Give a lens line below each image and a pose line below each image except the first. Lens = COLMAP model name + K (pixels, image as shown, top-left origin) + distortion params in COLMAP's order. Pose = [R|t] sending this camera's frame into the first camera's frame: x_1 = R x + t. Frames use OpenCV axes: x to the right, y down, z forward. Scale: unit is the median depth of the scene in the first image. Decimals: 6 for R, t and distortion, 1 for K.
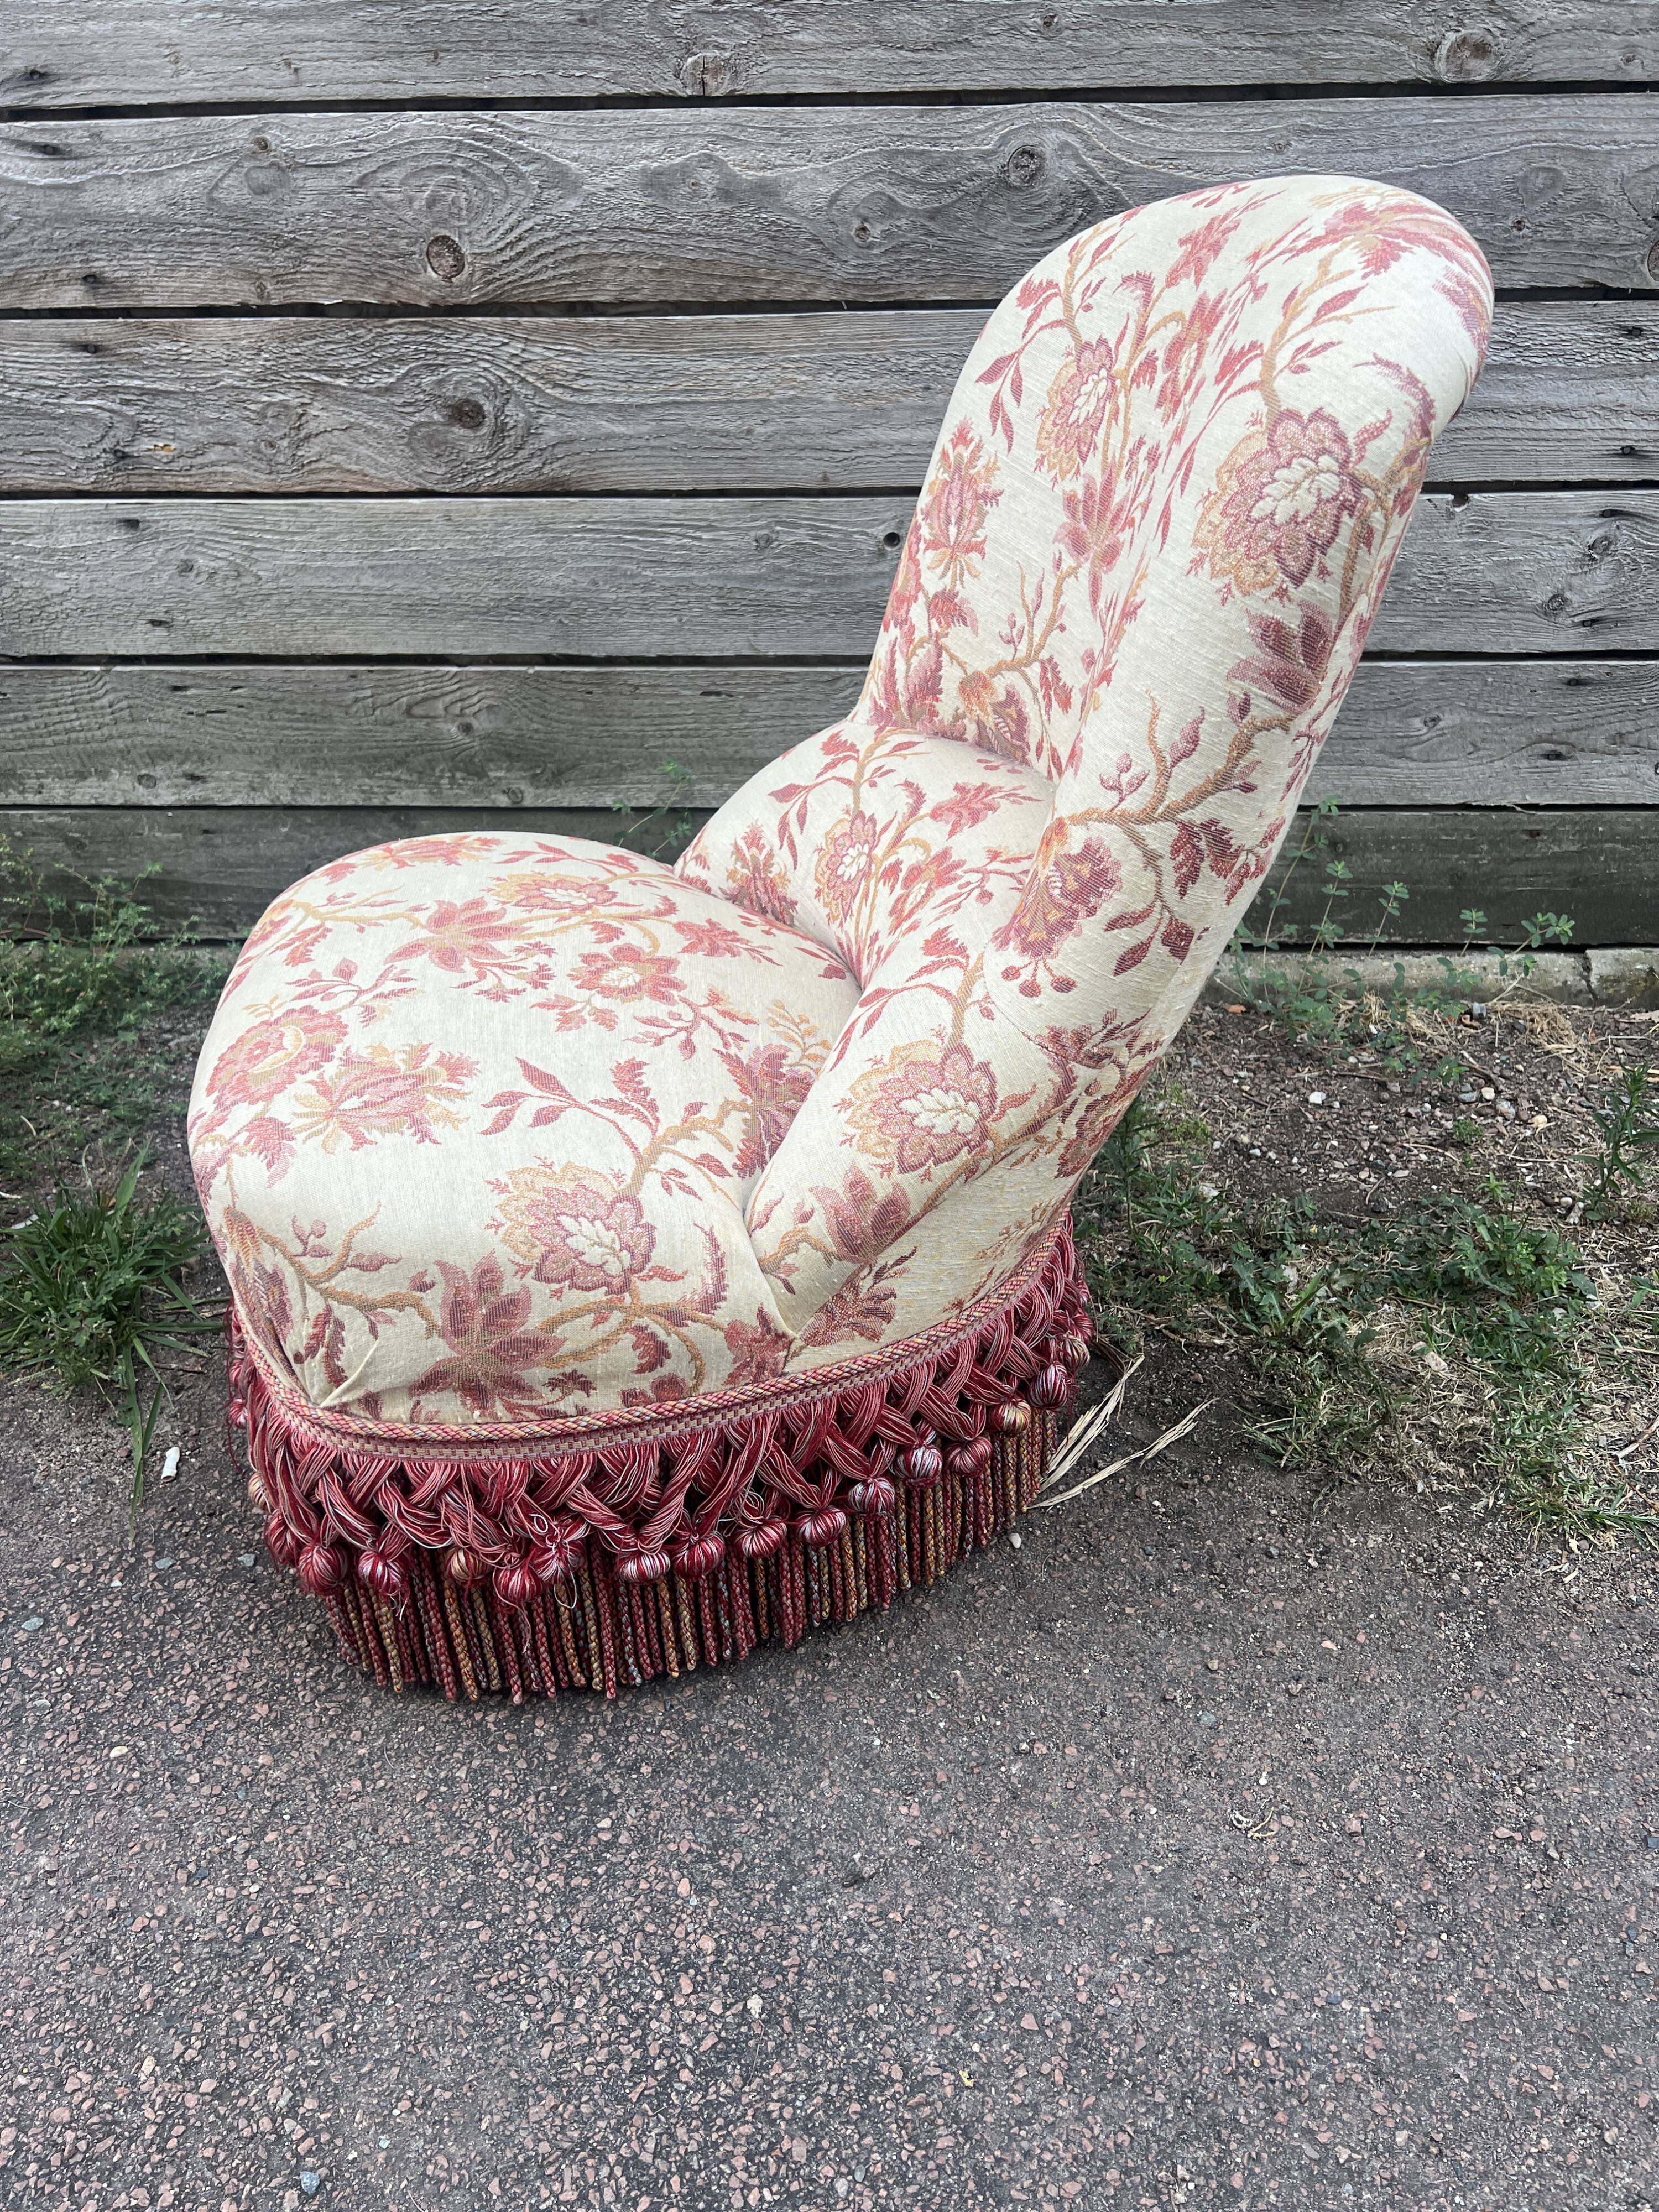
lens RADIAL K [[1675.6, 0, 830.6], [0, 1675.6, 1111.3], [0, 0, 1]] dist [0.041560, -0.041577]
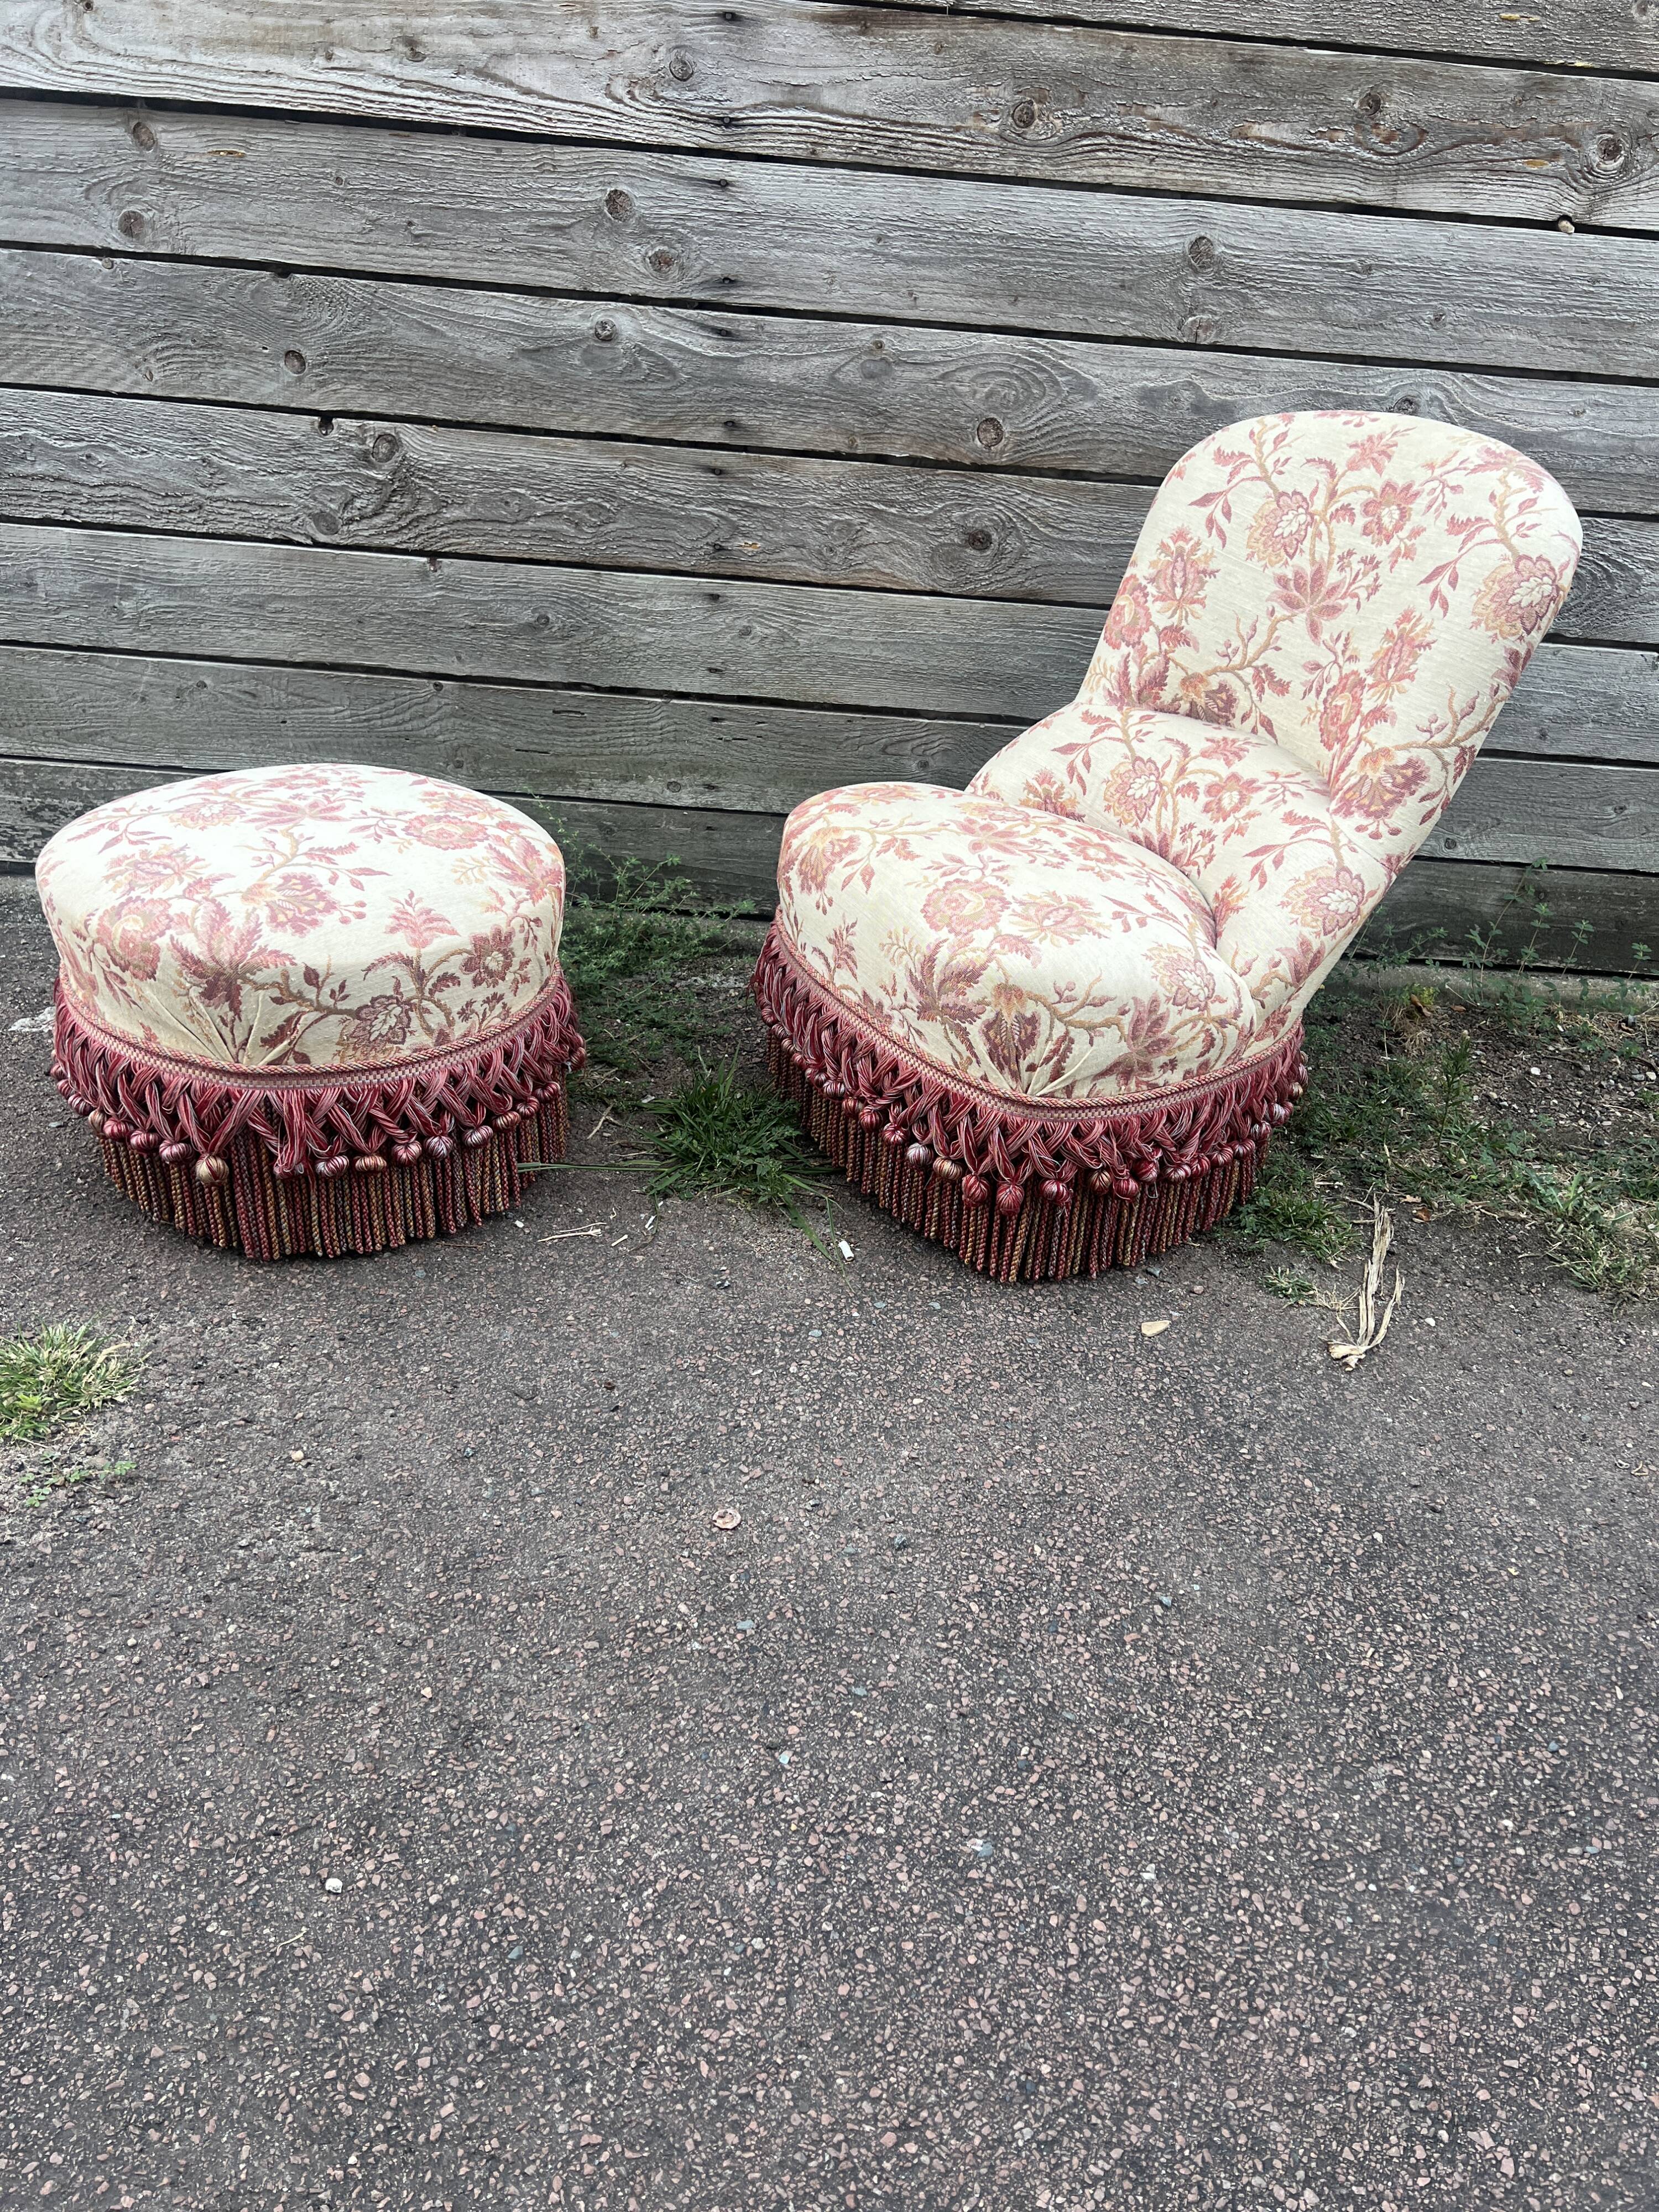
lens RADIAL K [[1680.9, 0, 839.6], [0, 1680.9, 1114.6], [0, 0, 1]] dist [0.056248, -0.048408]
pose [[0.994755, 0.056795, 0.085073, -0.585618], [-0.054426, 0.998070, -0.029913, 0.147891], [-0.086607, 0.025126, 0.995926, -0.508076]]
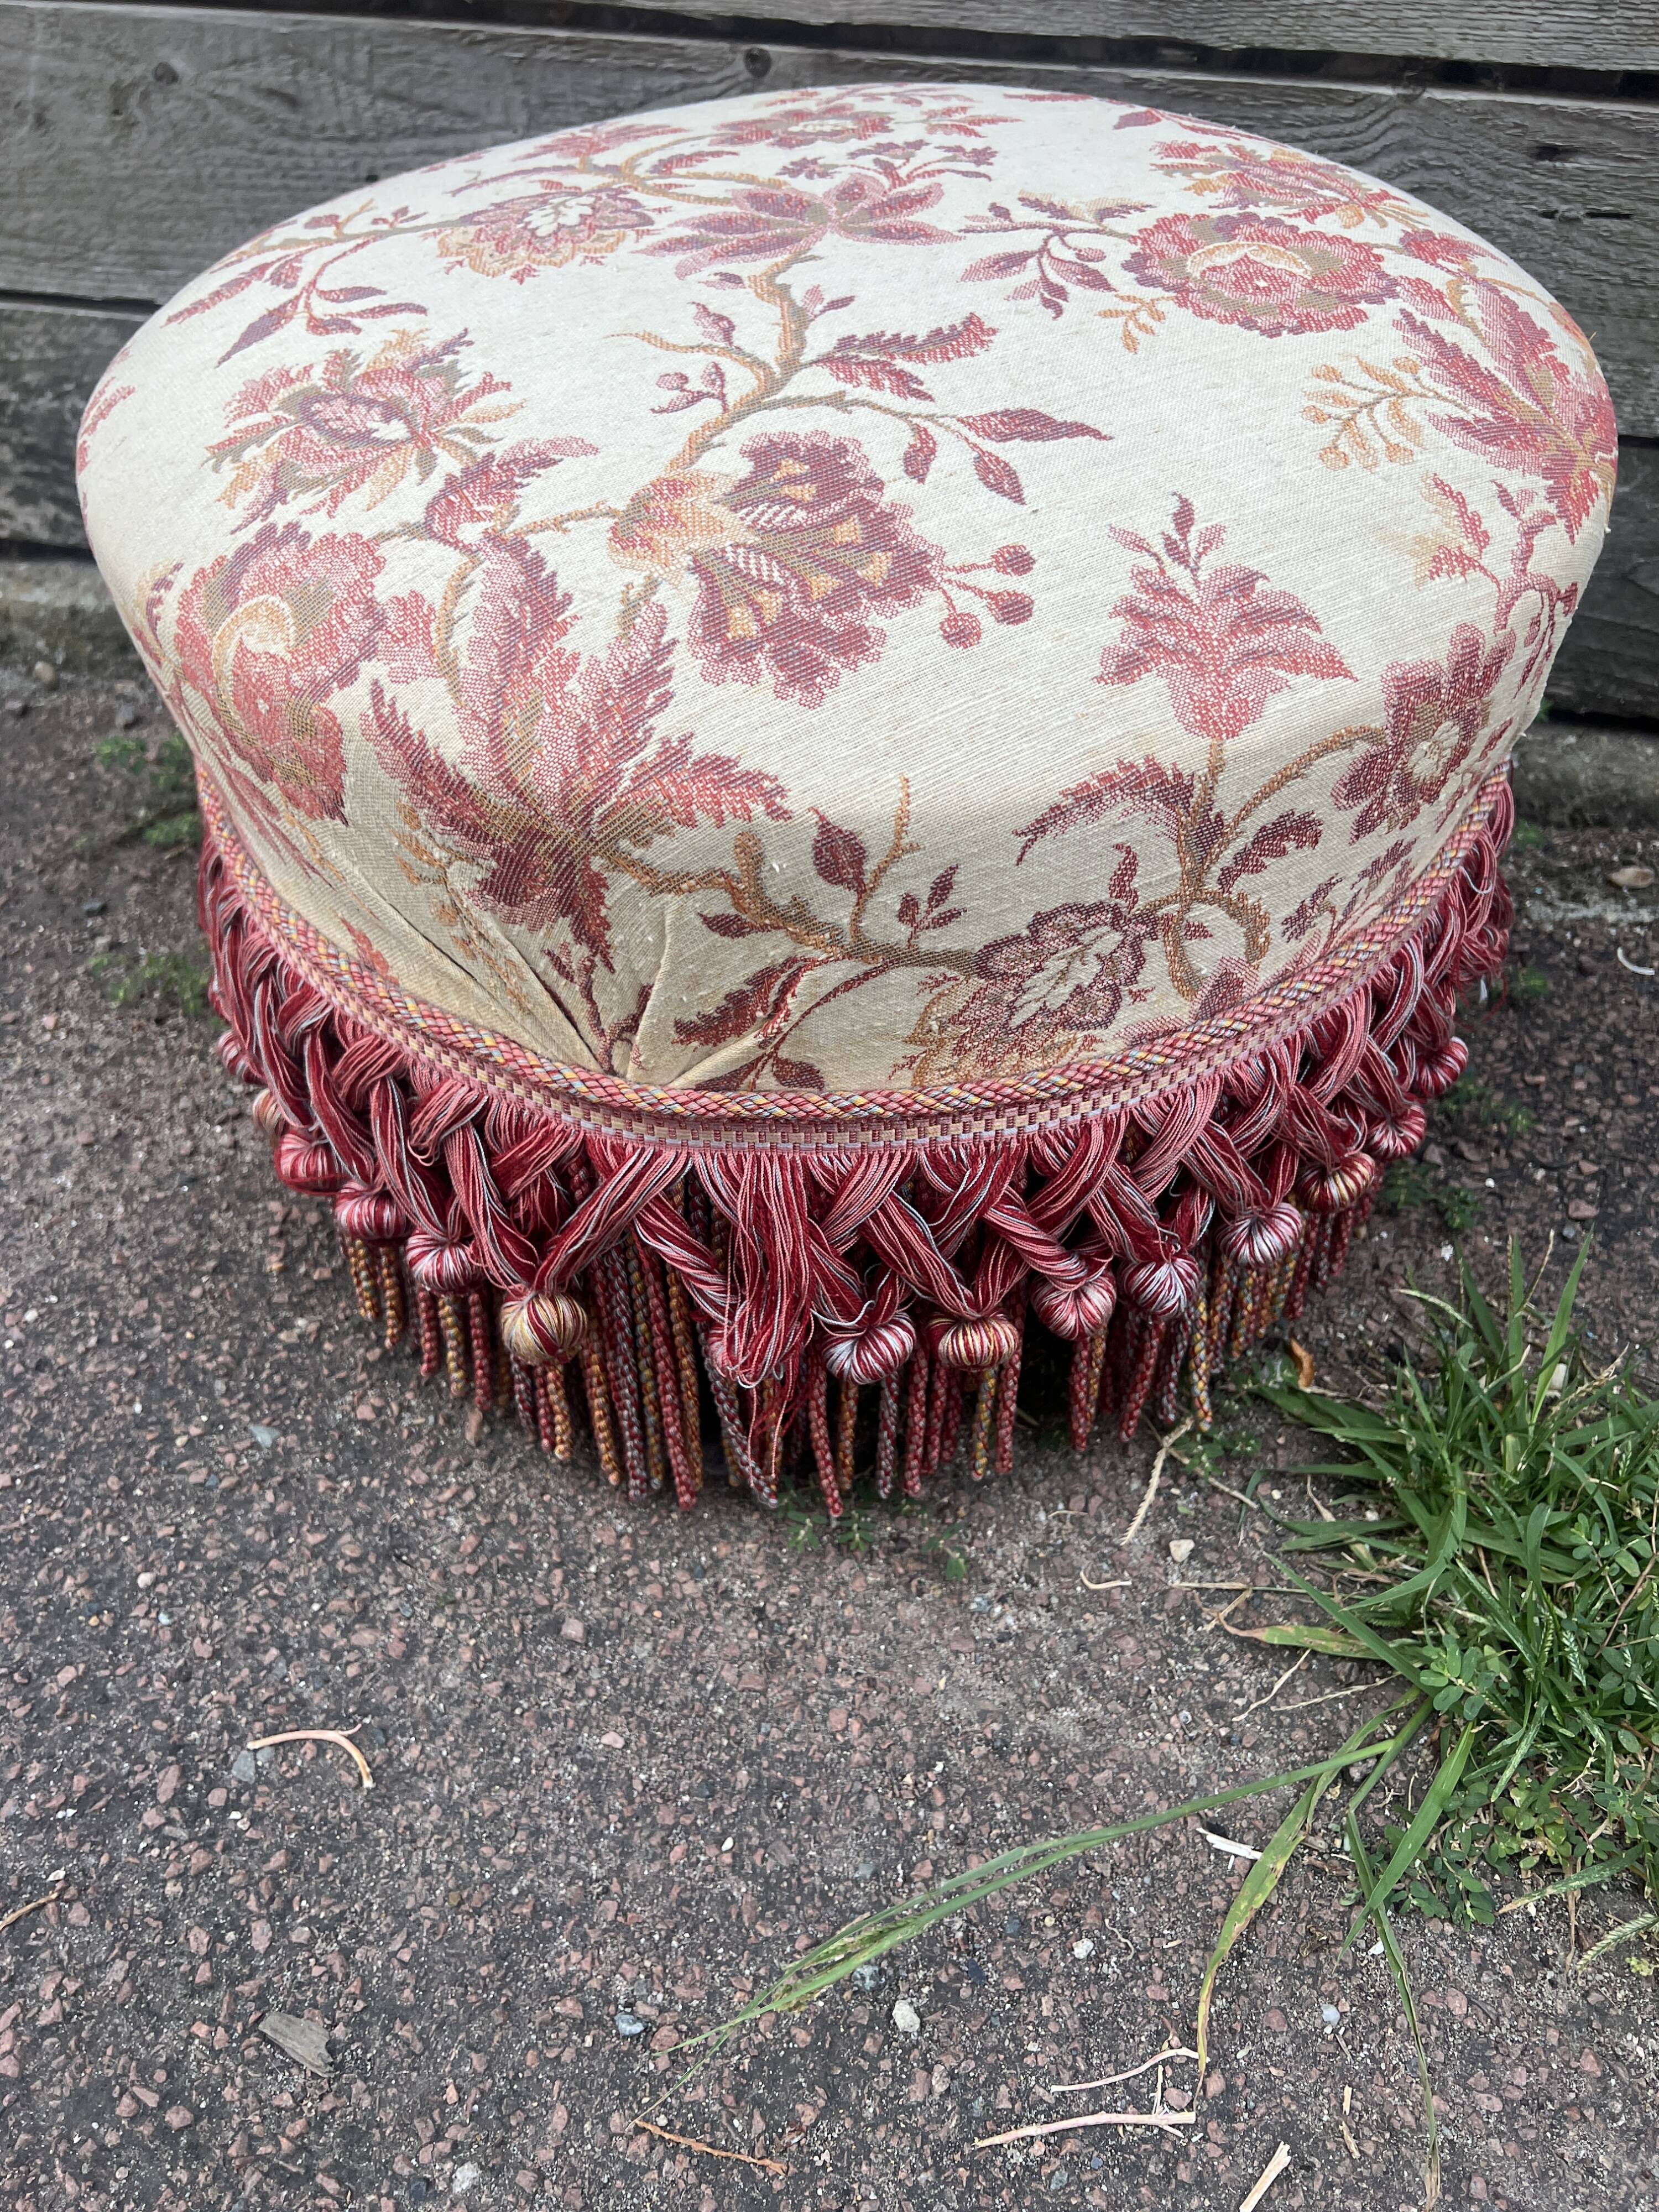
lens RADIAL K [[1680.9, 0, 839.6], [0, 1680.9, 1114.6], [0, 0, 1]] dist [0.056248, -0.048408]
pose [[0.977730, 0.138366, -0.157793, -0.838250], [-0.093035, 0.959723, 0.265095, -0.028129], [0.188118, -0.244511, 0.951223, 0.536805]]
